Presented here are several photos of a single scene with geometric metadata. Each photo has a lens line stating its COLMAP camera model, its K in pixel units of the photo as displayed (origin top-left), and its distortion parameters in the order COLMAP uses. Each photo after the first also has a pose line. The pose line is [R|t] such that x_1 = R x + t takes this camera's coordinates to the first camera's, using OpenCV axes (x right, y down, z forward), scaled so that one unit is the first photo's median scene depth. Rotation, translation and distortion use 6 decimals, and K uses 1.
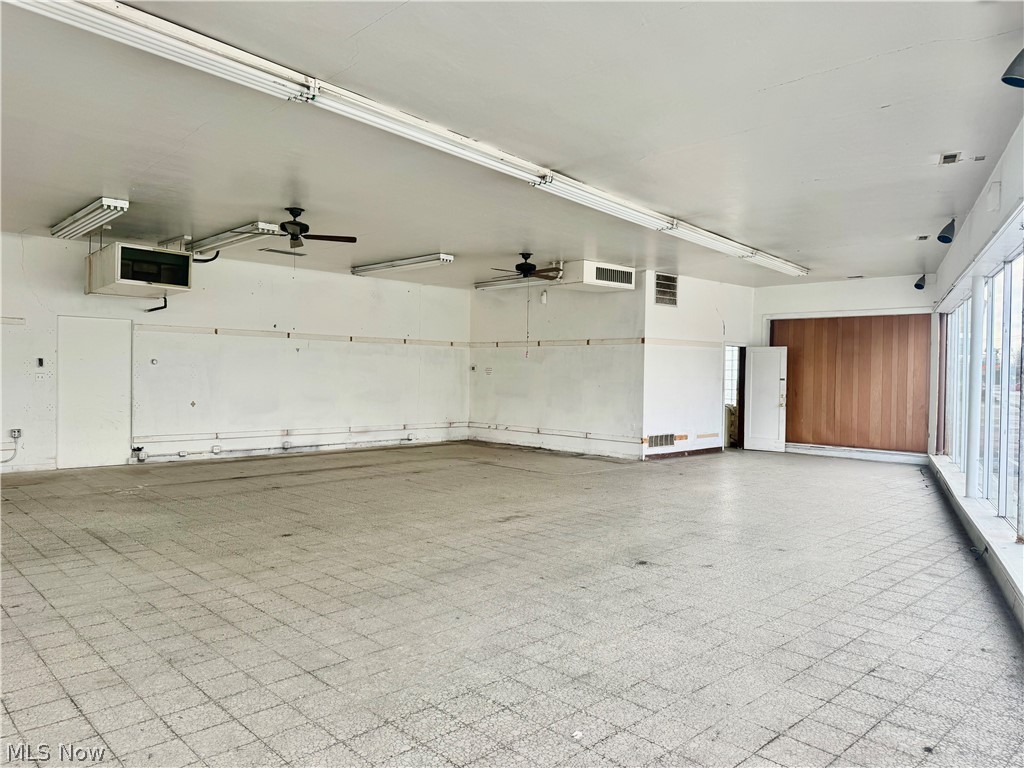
lens RADIAL K [[710.2, 0, 511.0], [0, 710.2, 382.1], [0, 0, 1]] dist [0.046258, 0.000144]
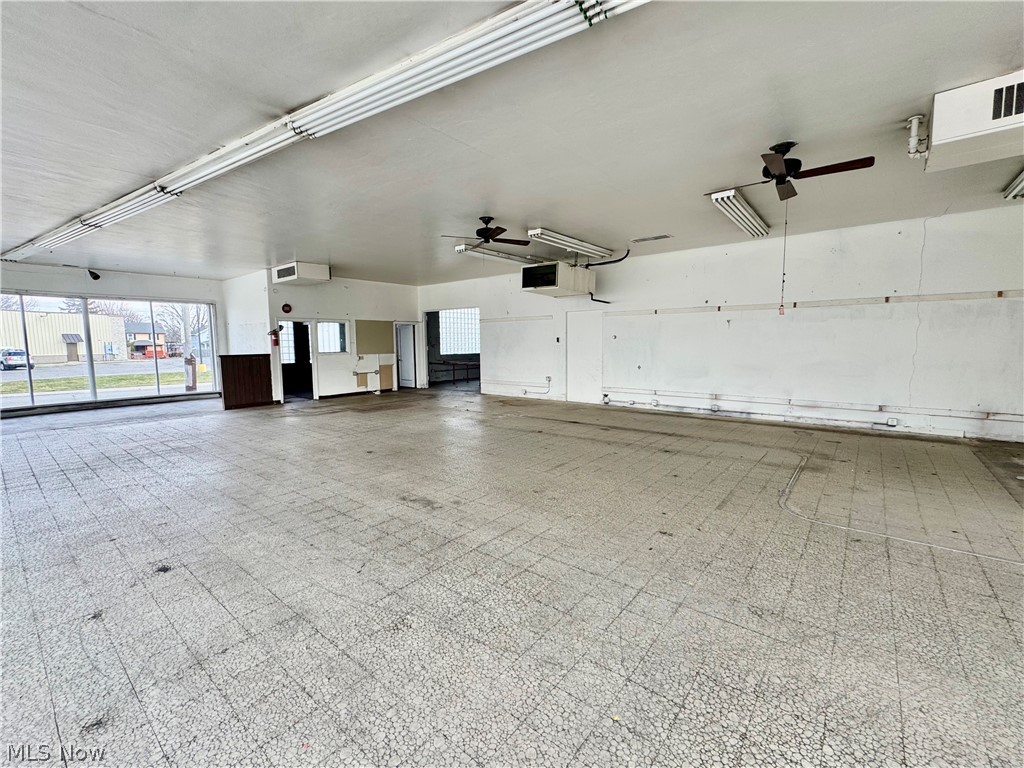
lens RADIAL K [[438.2, 0, 510.3], [0, 438.2, 388.0], [0, 0, 1]] dist [-0.002272, -0.000648]
pose [[0.117497, 0.087830, -0.989182, 0.330454], [0.000676, 0.996074, 0.088522, -0.004014], [0.993073, -0.011069, 0.116976, 0.611070]]
